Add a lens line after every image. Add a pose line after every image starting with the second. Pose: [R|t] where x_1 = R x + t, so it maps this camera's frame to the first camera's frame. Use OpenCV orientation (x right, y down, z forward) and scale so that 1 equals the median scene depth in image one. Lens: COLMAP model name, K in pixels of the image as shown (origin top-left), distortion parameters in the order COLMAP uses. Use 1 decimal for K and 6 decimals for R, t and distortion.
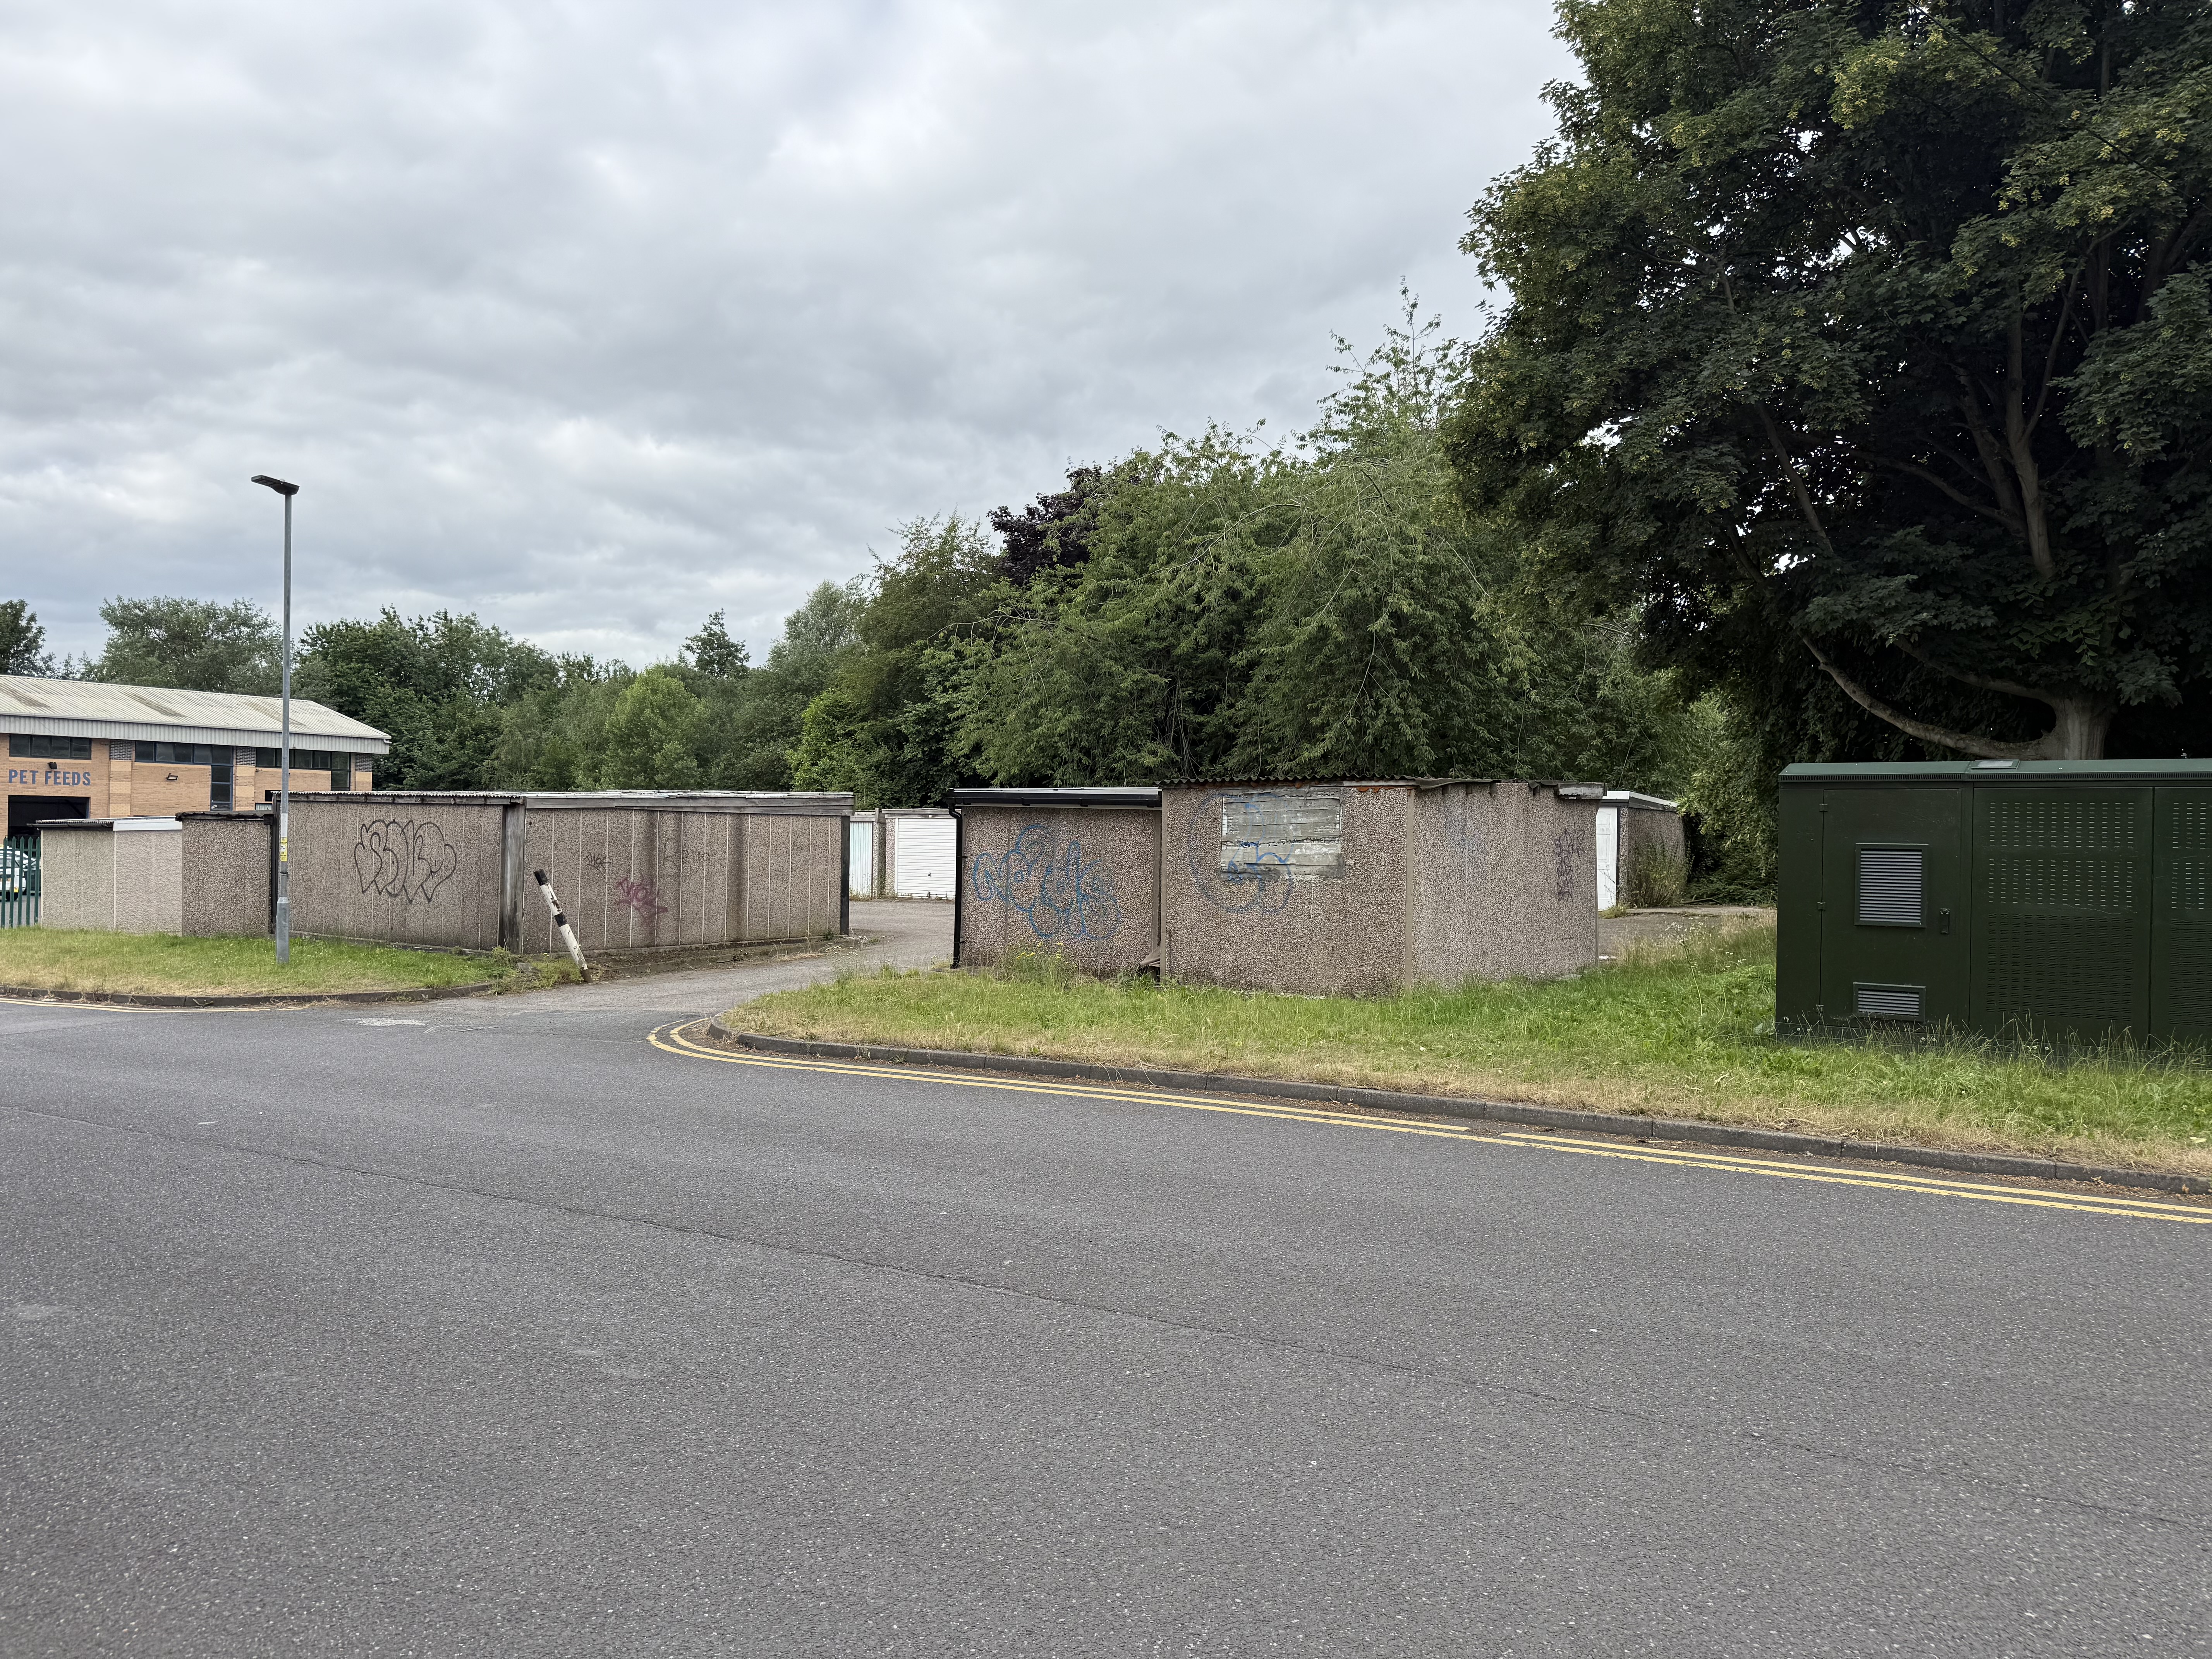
lens RADIAL K [[1547.2, 0, 1116.0], [0, 1547.2, 831.4], [0, 0, 1]] dist [0.007886, -0.017122]
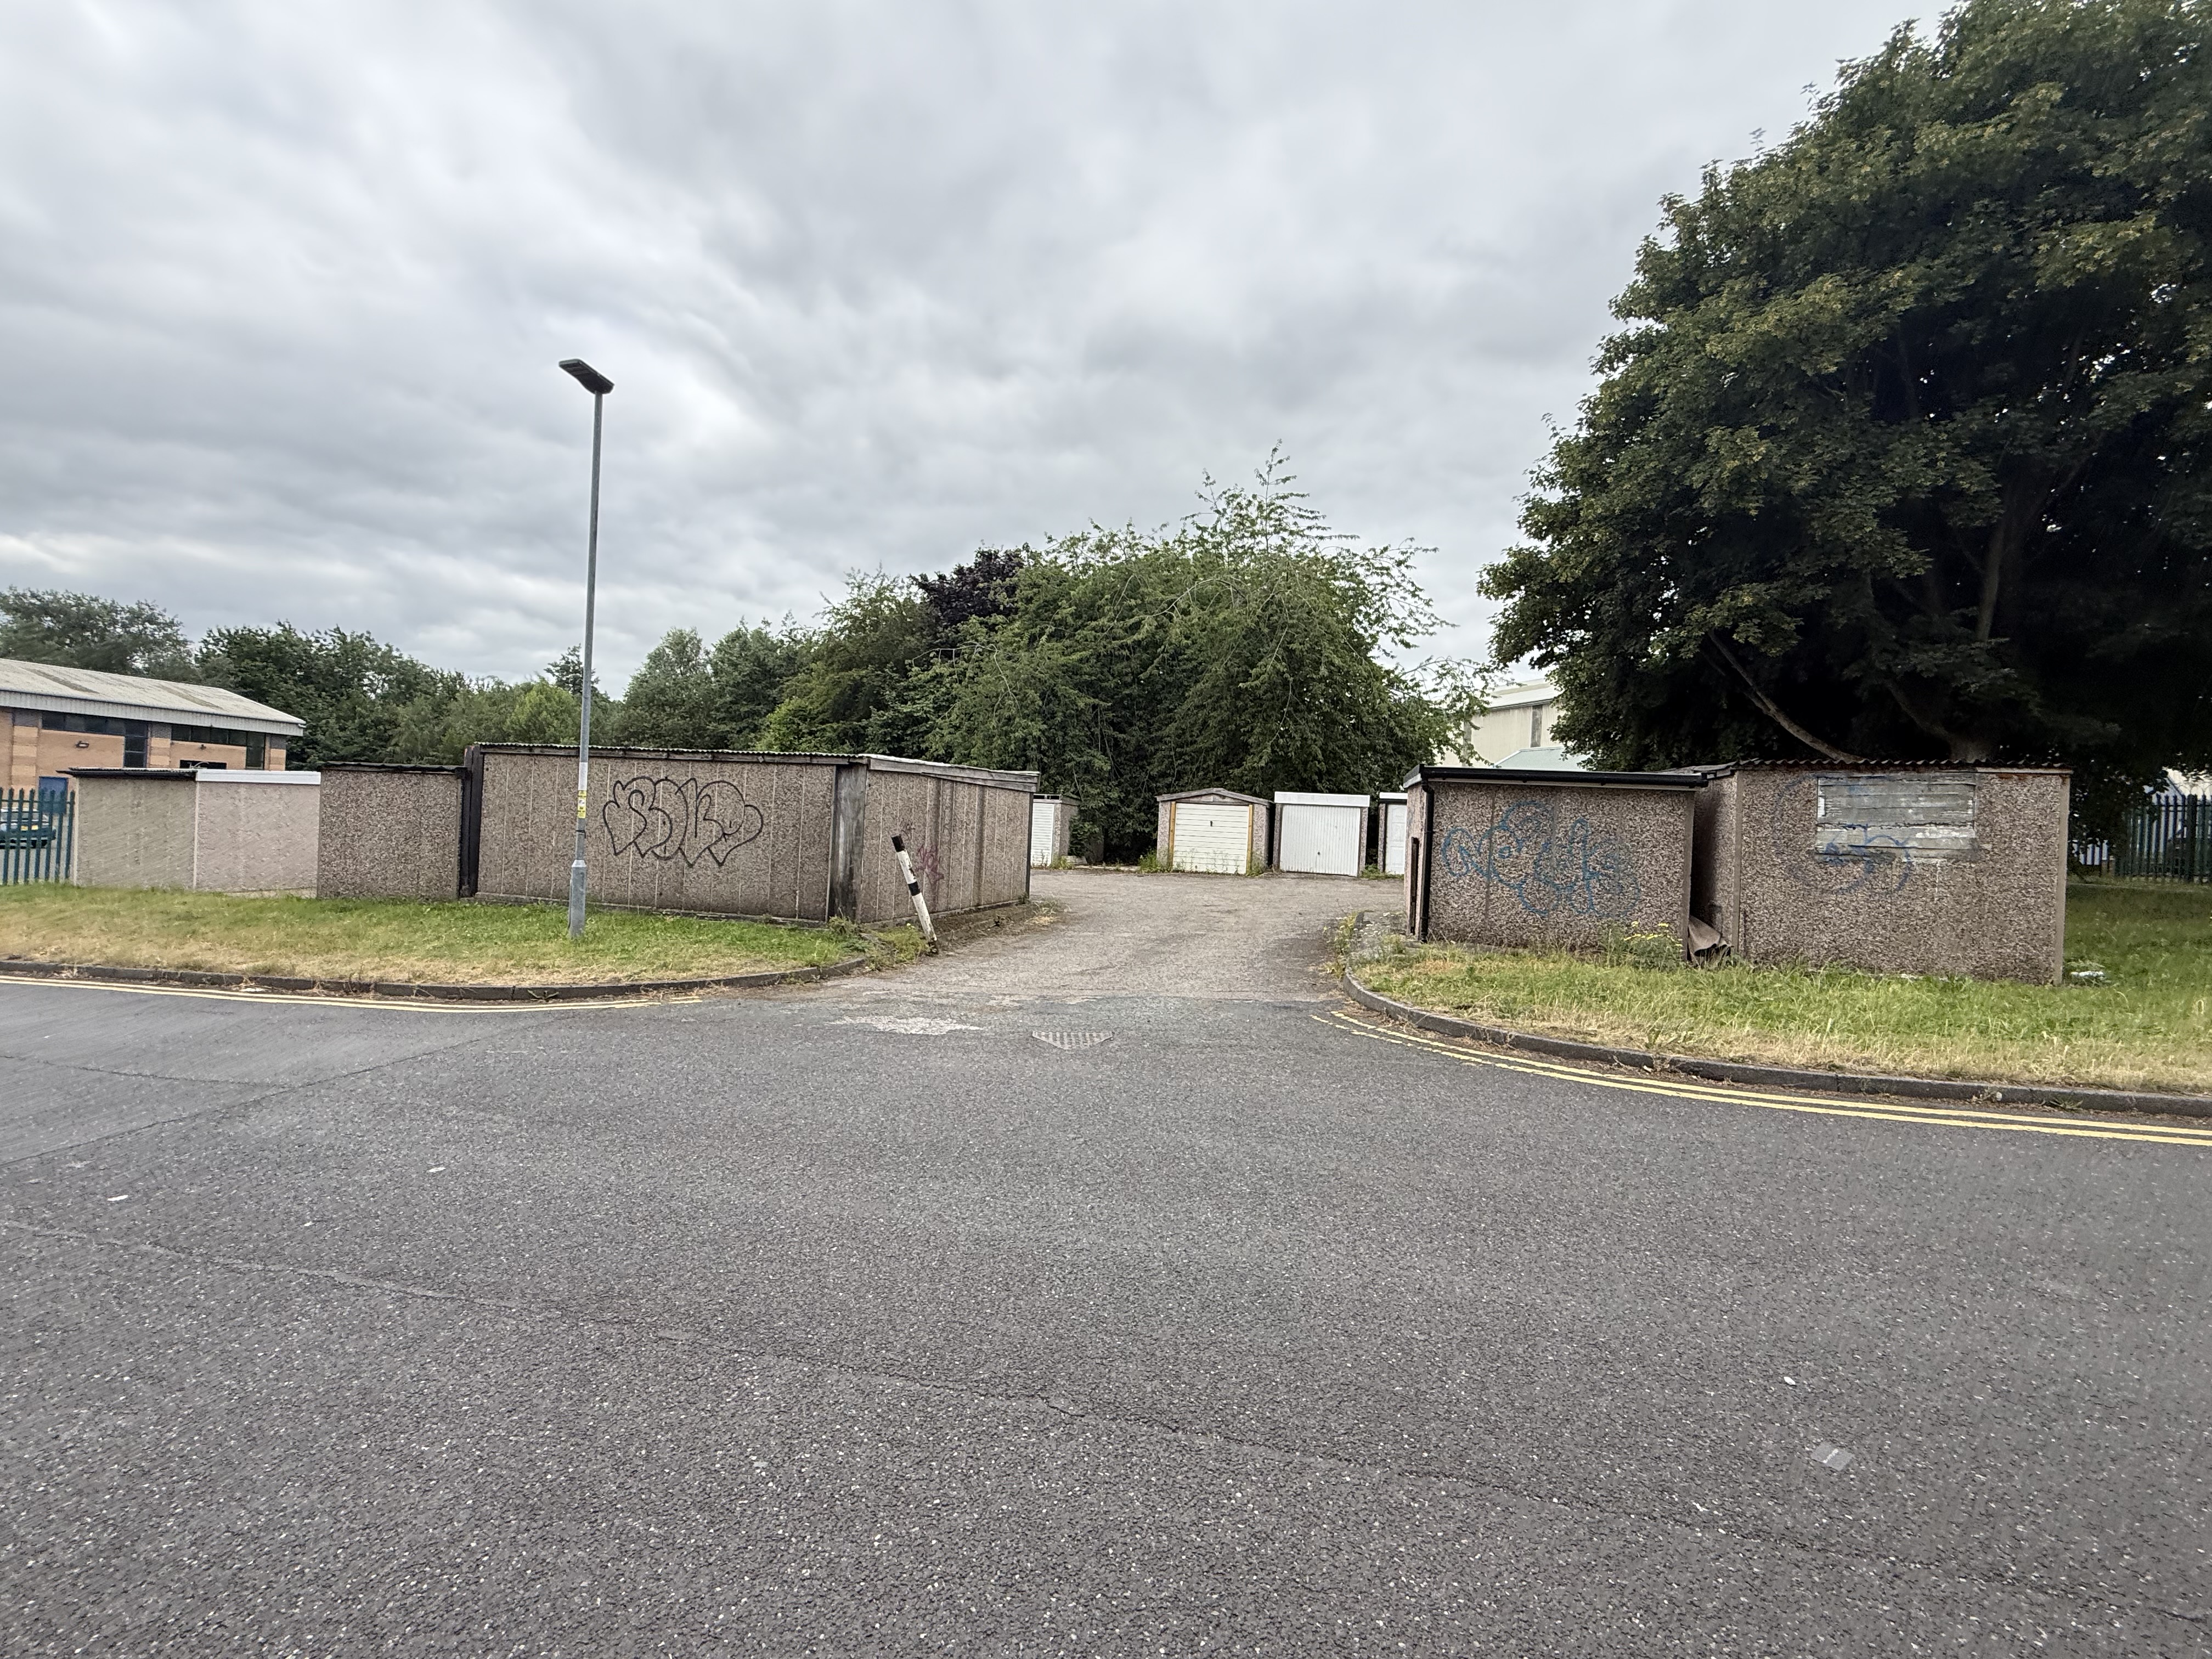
lens RADIAL K [[940.8, 0, 1100.7], [0, 940.8, 824.4], [0, 0, 1]] dist [-0.001988, 0.001689]
pose [[0.951026, 0.026156, 0.308001, -0.234394], [-0.027358, 0.999626, -0.000414, 0.008340], [-0.307896, -0.008033, 0.951386, 0.229887]]
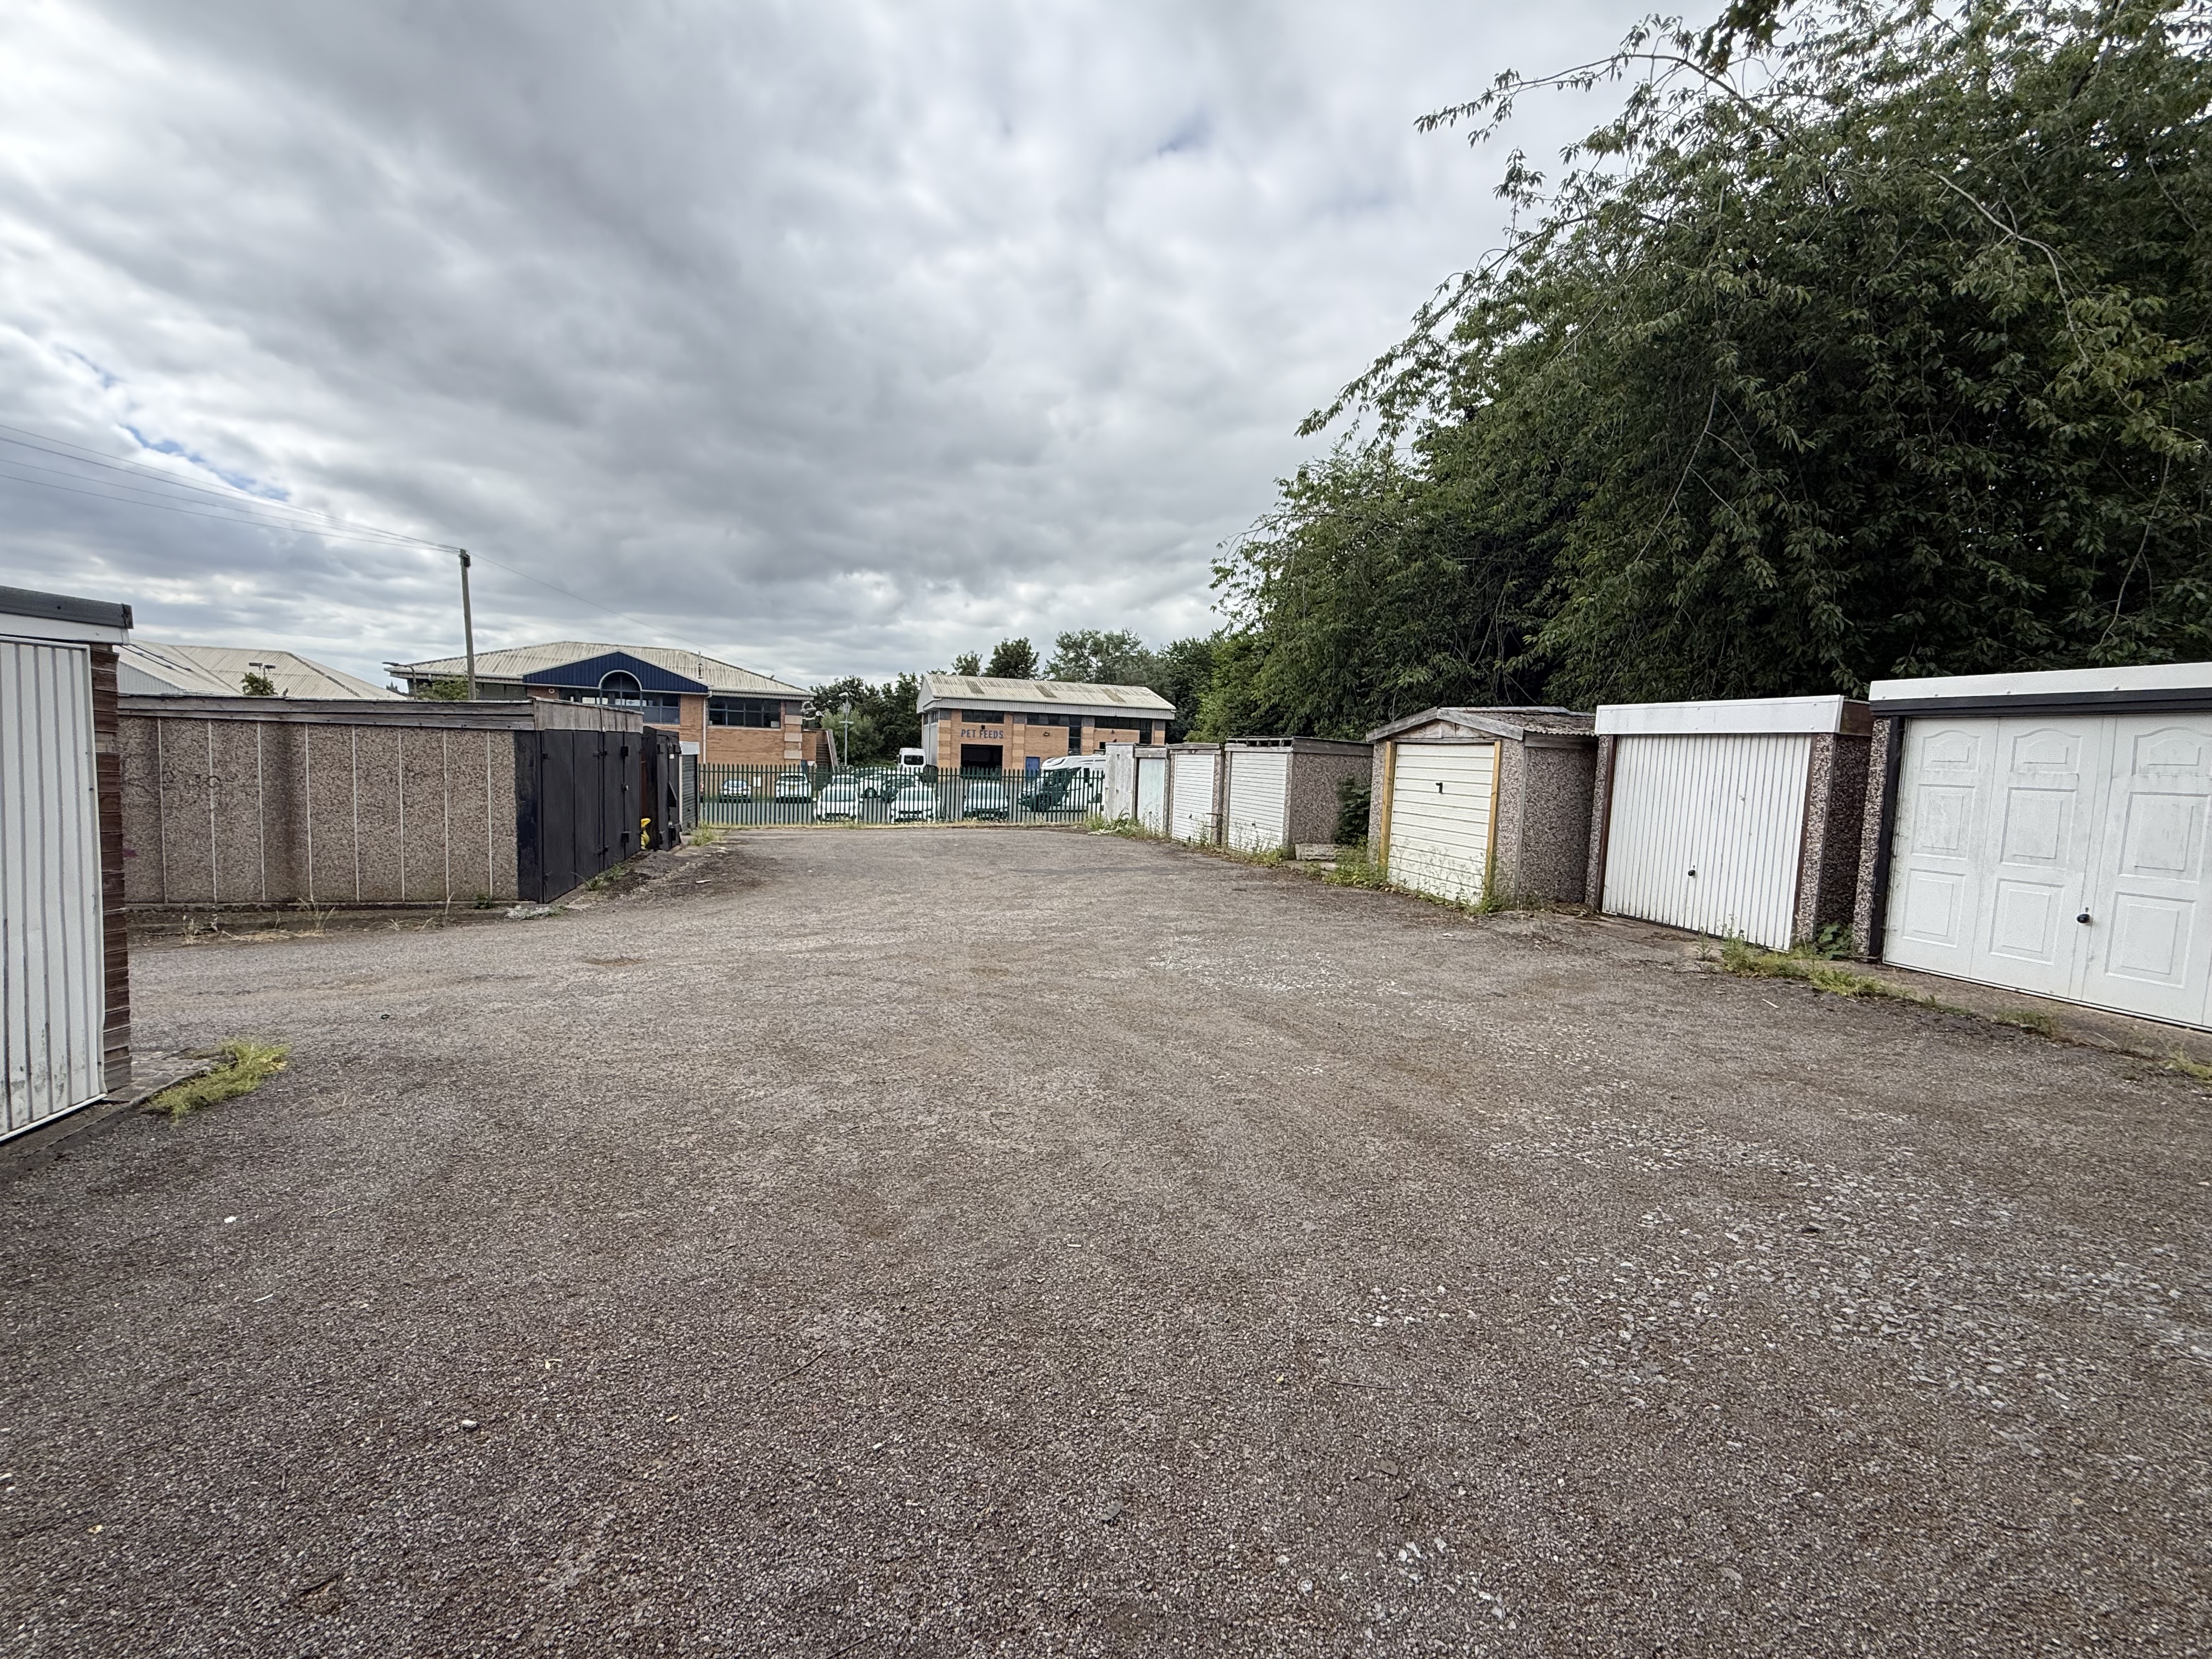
lens RADIAL K [[940.8, 0, 1107.2], [0, 940.8, 822.4], [0, 0, 1]] dist [-0.001988, 0.001689]
pose [[0.766188, 0.053525, -0.640384, 0.207877], [-0.021619, 0.998108, 0.057558, 0.000560], [0.642253, -0.030256, 0.765895, 0.583915]]
